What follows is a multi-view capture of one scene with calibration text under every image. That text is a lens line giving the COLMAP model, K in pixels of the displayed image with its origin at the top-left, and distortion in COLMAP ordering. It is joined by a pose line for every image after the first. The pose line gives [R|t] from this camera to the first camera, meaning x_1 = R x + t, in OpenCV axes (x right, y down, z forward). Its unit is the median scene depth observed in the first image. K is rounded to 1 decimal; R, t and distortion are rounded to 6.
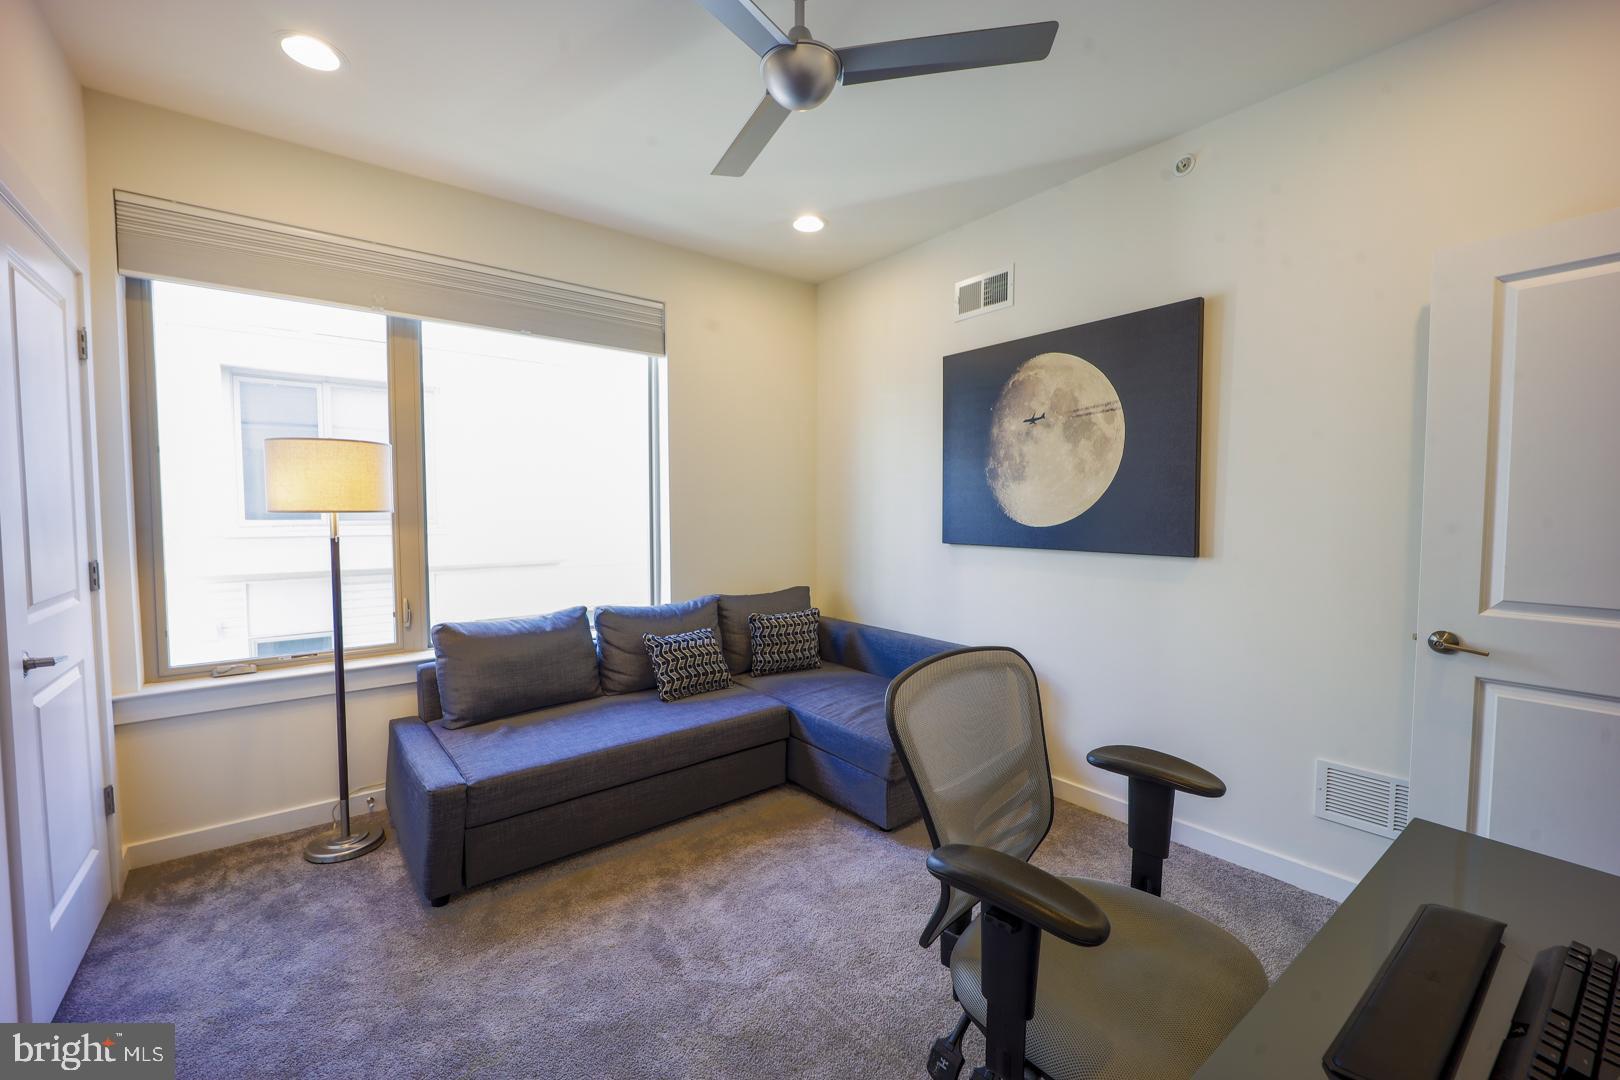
lens RADIAL K [[654.1, 0, 812.1], [0, 654.1, 544.6], [0, 0, 1]] dist [-0.004375, -0.002548]
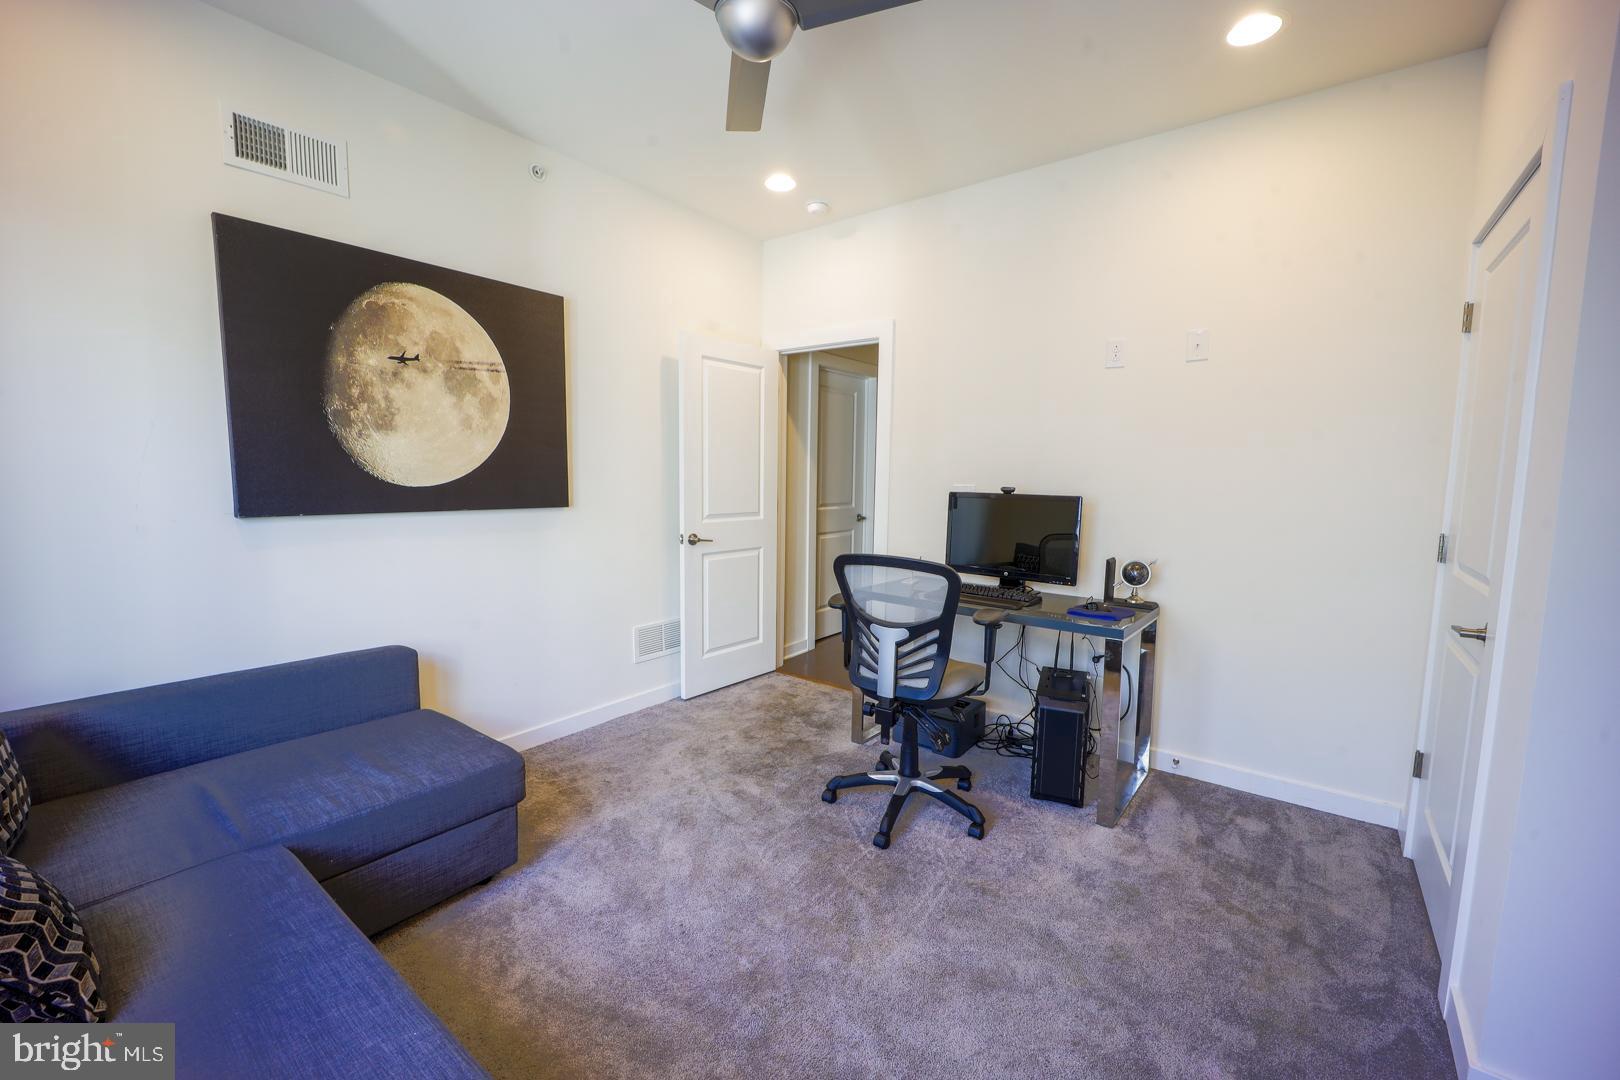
lens RADIAL K [[654.1, 0, 812.3], [0, 654.1, 549.1], [0, 0, 1]] dist [-0.004375, -0.002548]
pose [[-0.248683, -0.111059, 0.962197, -0.649733], [0.042526, 0.991195, 0.125397, -0.032558], [-0.967651, 0.072103, -0.241771, 0.736352]]
